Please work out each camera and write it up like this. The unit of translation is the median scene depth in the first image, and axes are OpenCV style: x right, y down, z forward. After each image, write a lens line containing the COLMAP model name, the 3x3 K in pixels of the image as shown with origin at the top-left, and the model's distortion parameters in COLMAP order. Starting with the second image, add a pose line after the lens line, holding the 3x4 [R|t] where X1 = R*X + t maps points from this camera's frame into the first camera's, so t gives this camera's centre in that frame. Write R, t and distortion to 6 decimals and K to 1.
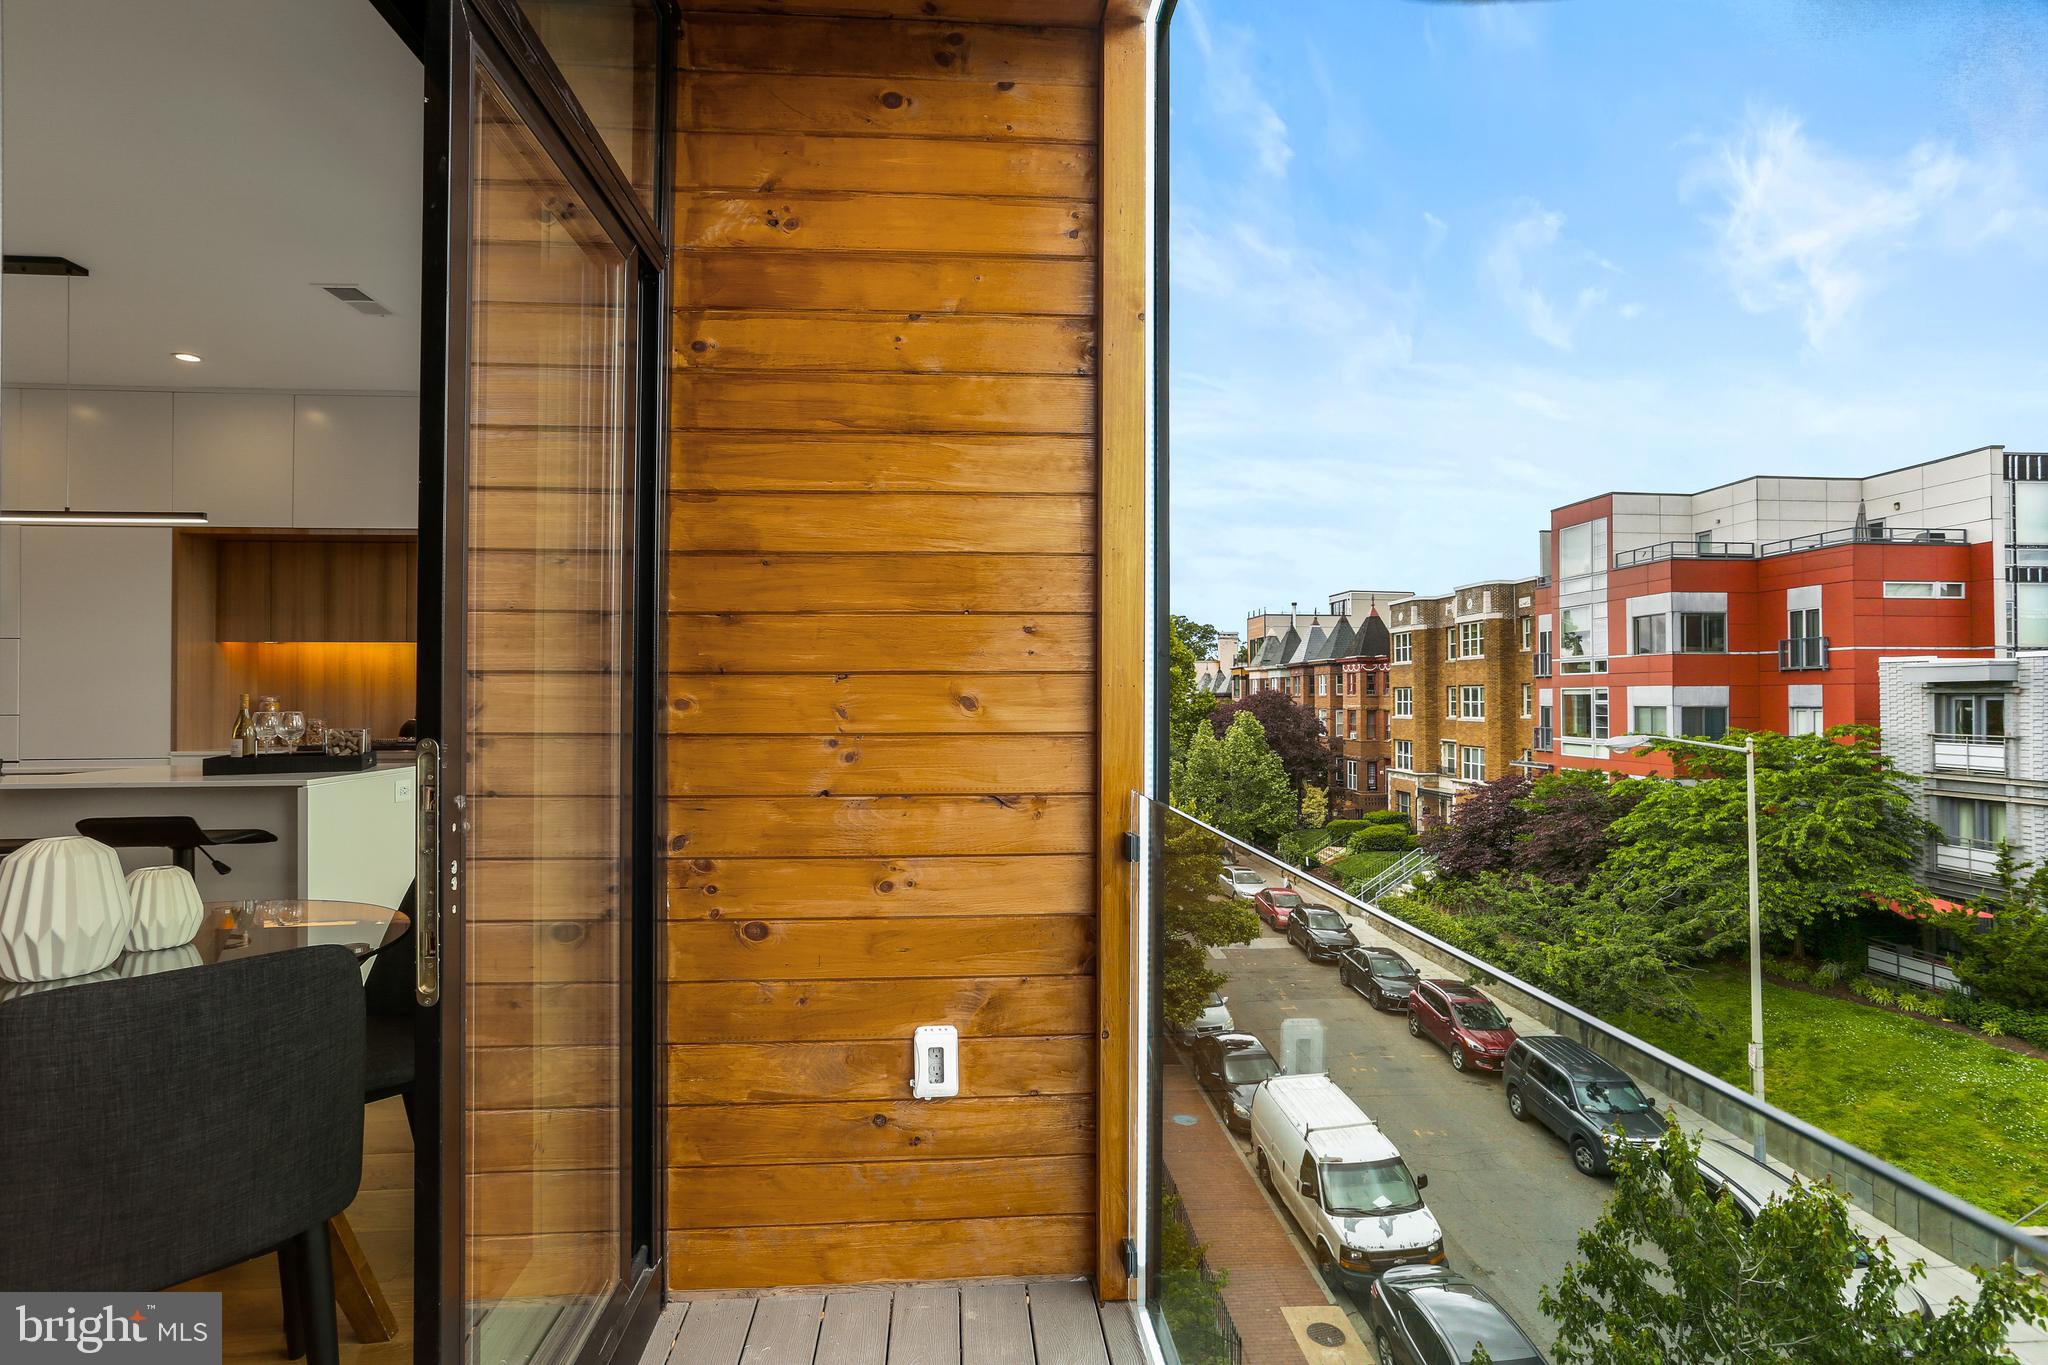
lens RADIAL K [[1070.2, 0, 1024.0], [0, 1070.2, 682.5], [0, 0, 1]] dist [-0.058564, 0.035376]
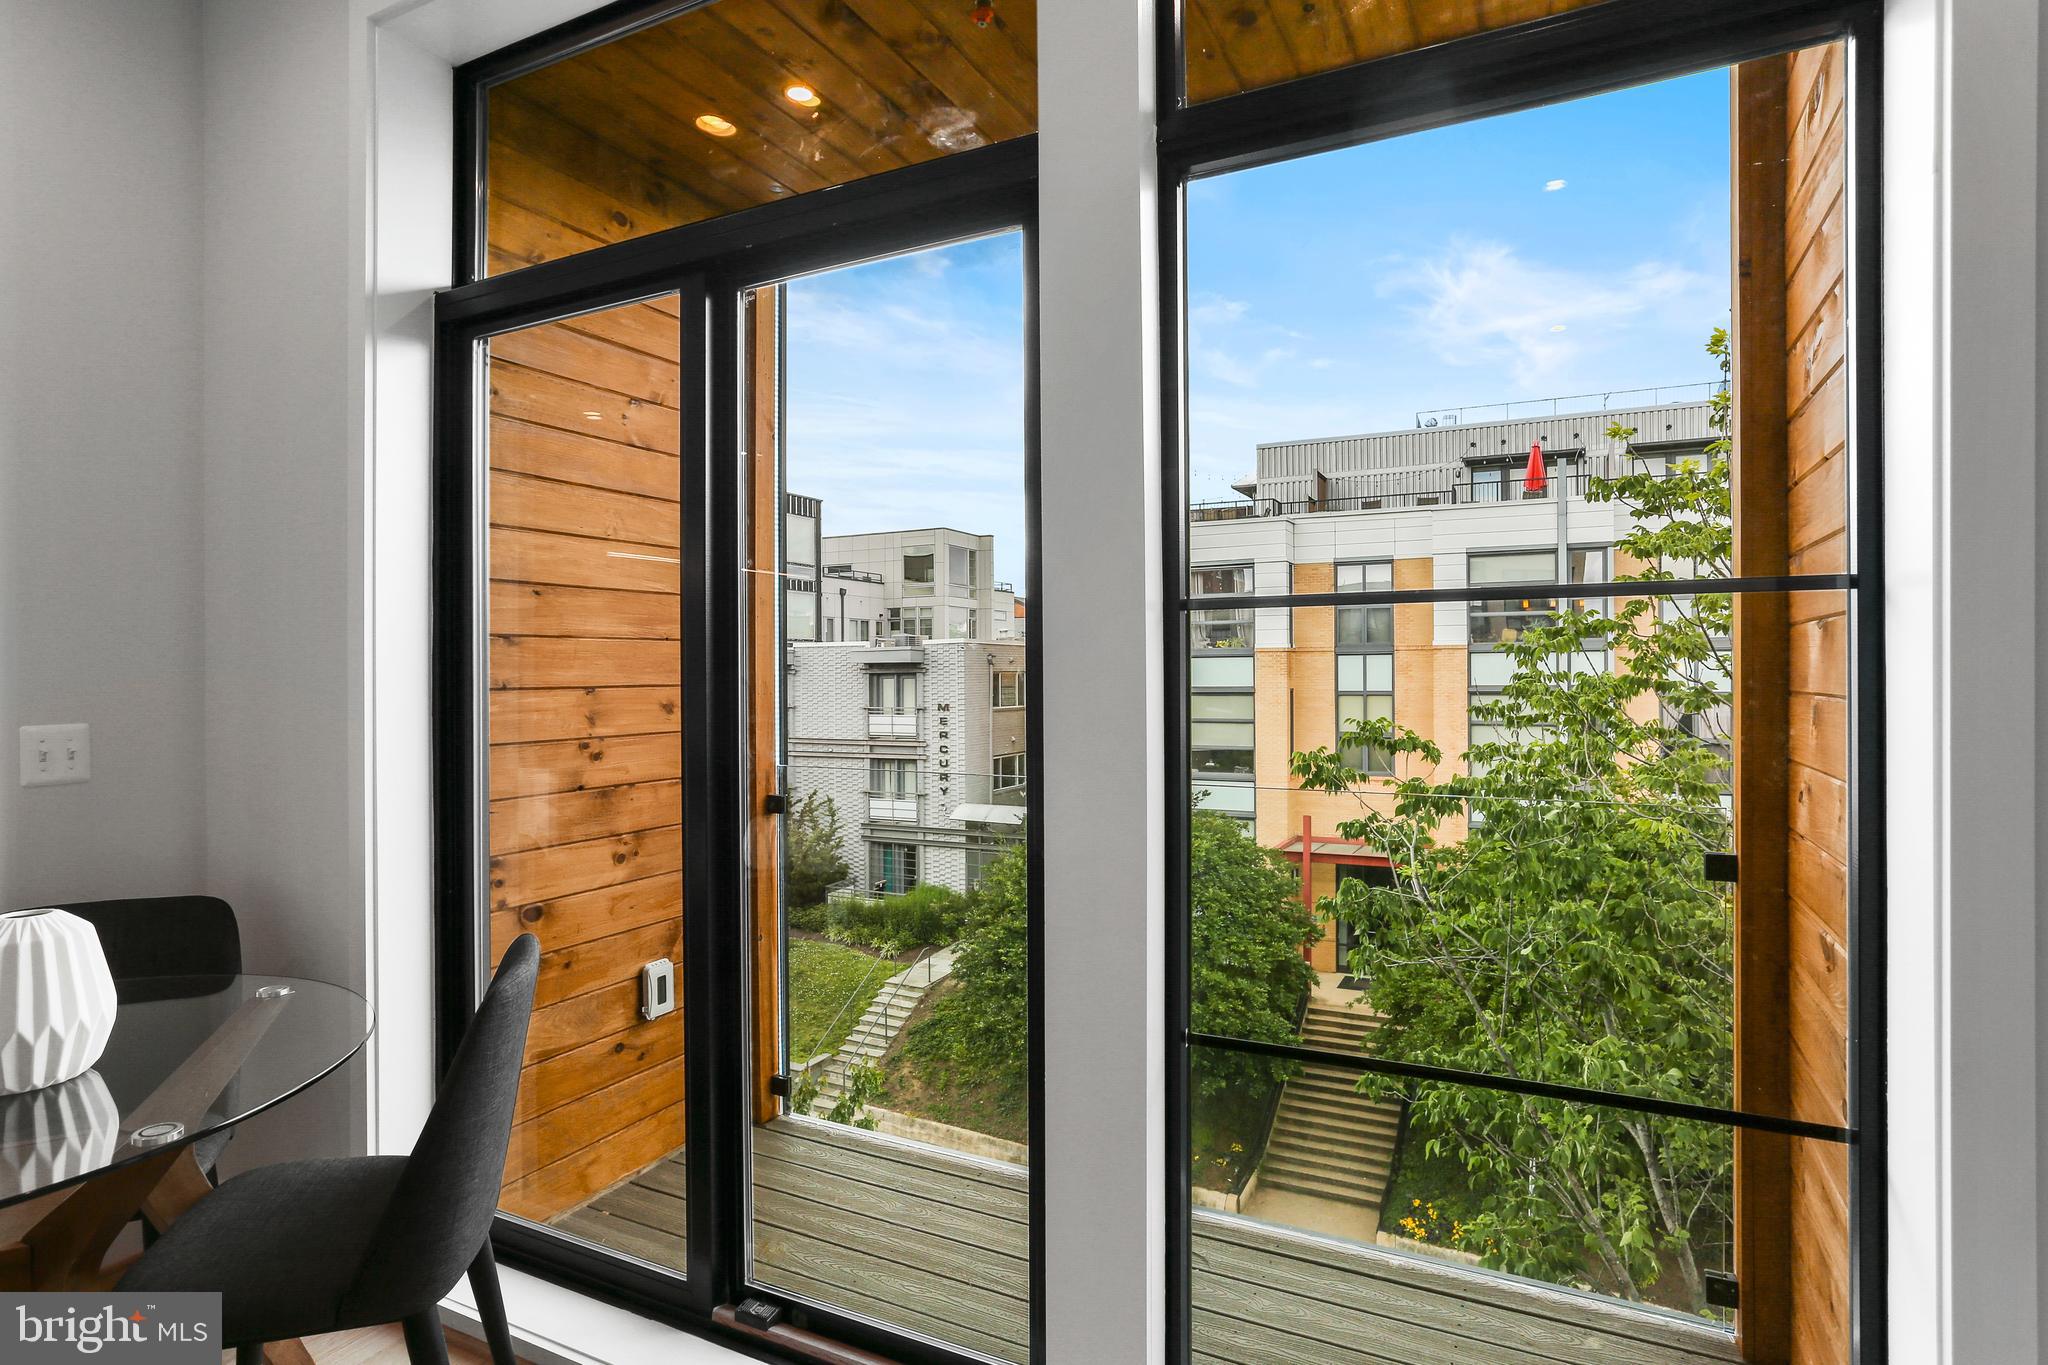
lens RADIAL K [[1070.2, 0, 1024.0], [0, 1070.2, 682.5], [0, 0, 1]] dist [-0.058564, 0.035376]
pose [[0.520754, -0.009273, 0.853656, -0.938673], [-0.002536, 0.999920, 0.012409, -0.030456], [-0.853703, -0.008627, 0.520689, -0.042500]]
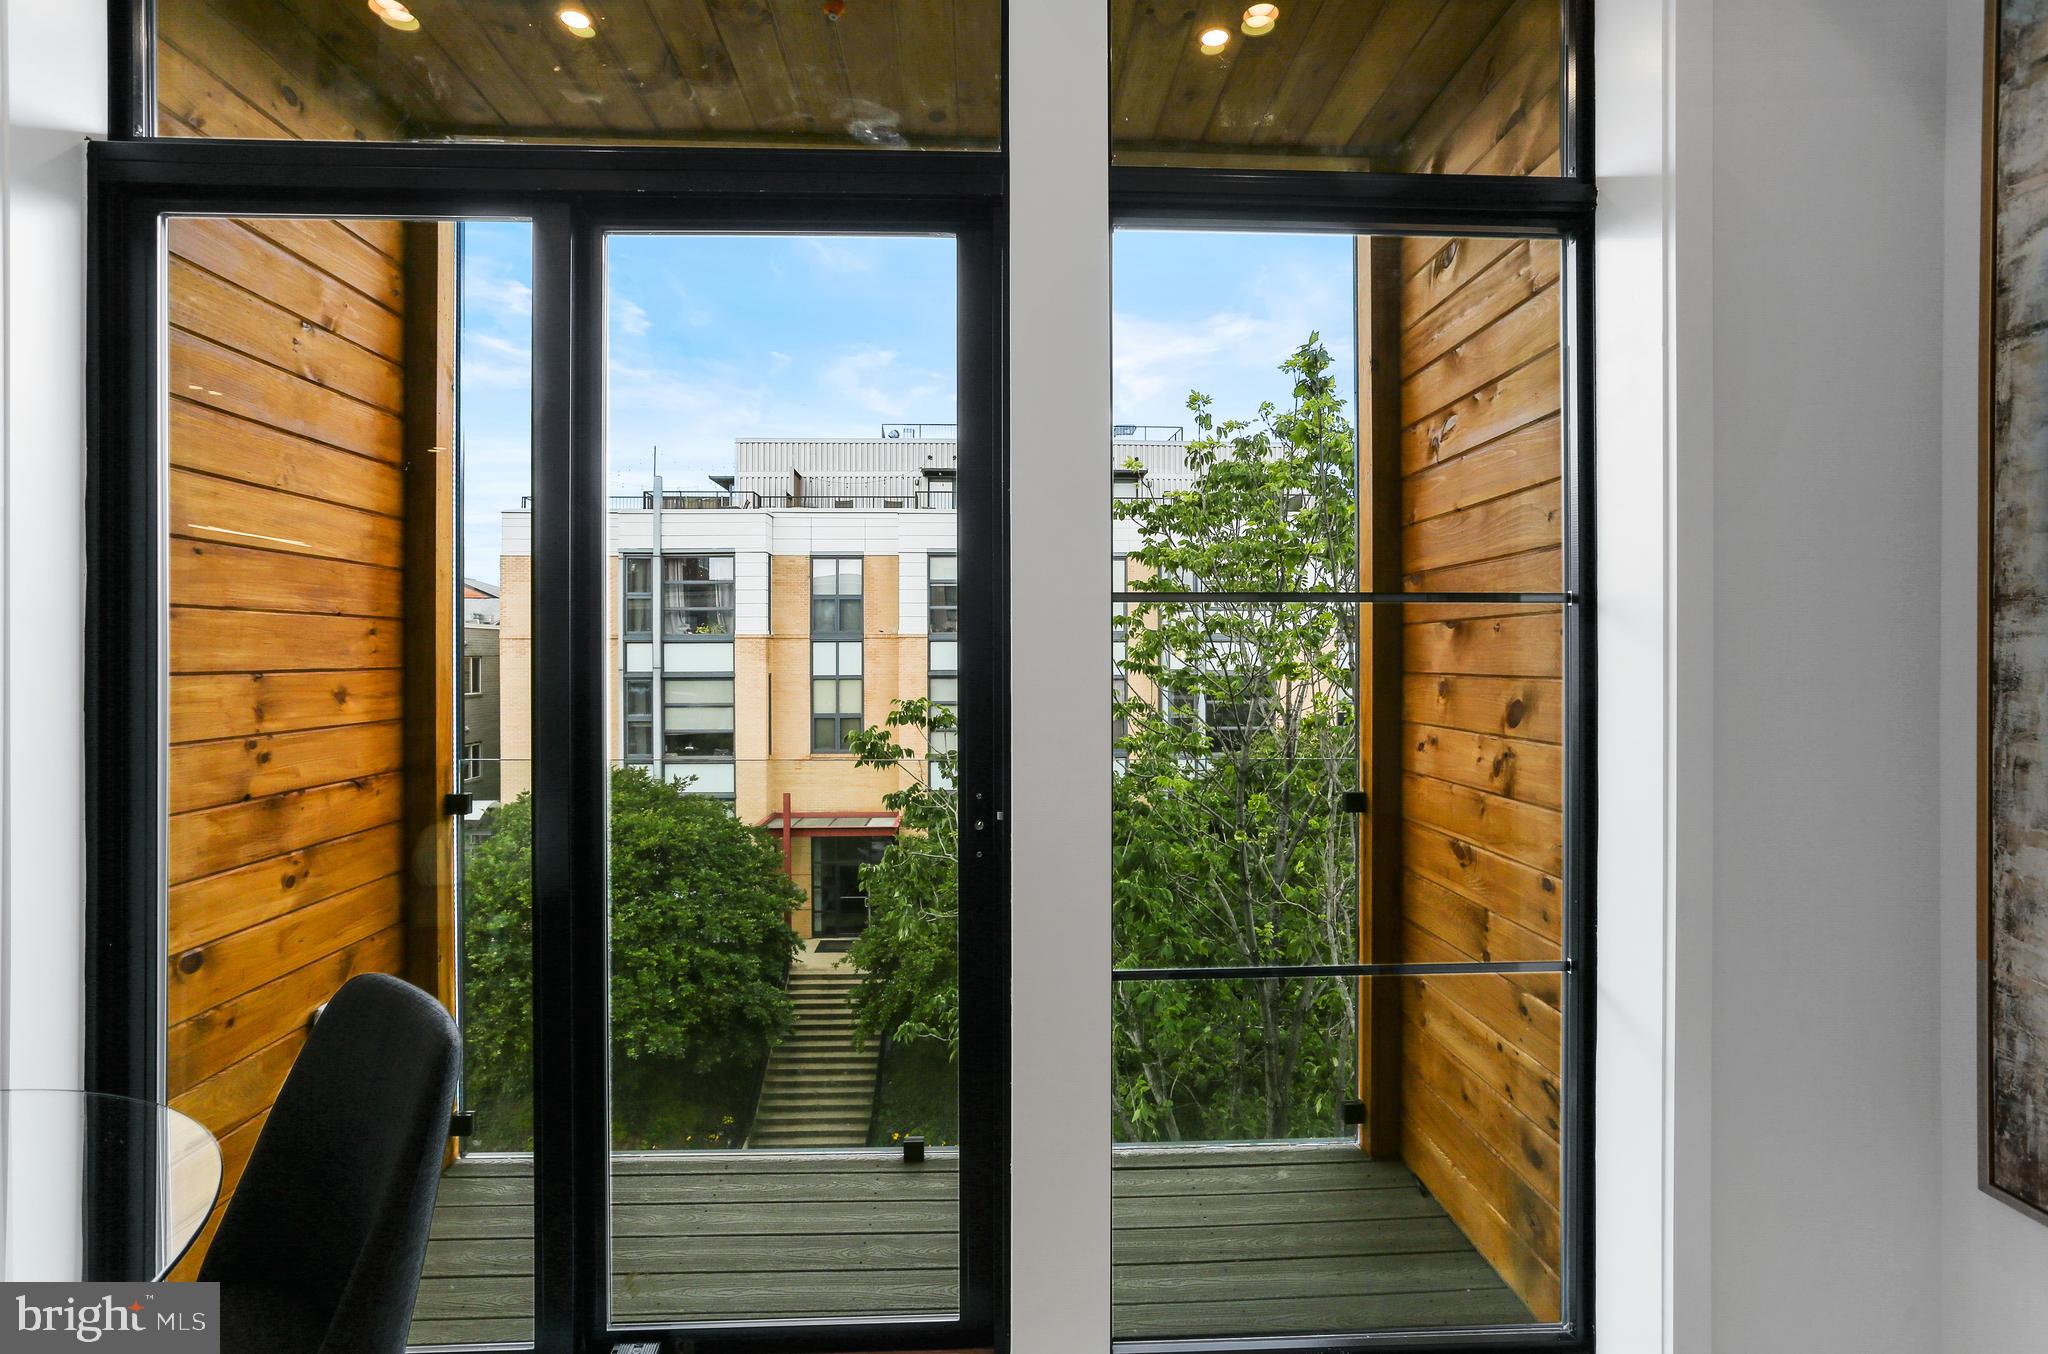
lens RADIAL K [[1016.3, 0, 1029.8], [0, 1016.3, 665.4], [0, 0, 1]] dist [-0.046806, 0.019088]
pose [[0.031183, -0.007148, 0.999488, -1.052641], [-0.007817, 0.999942, 0.007395, -0.027117], [-0.999483, -0.008044, 0.031125, 0.270437]]
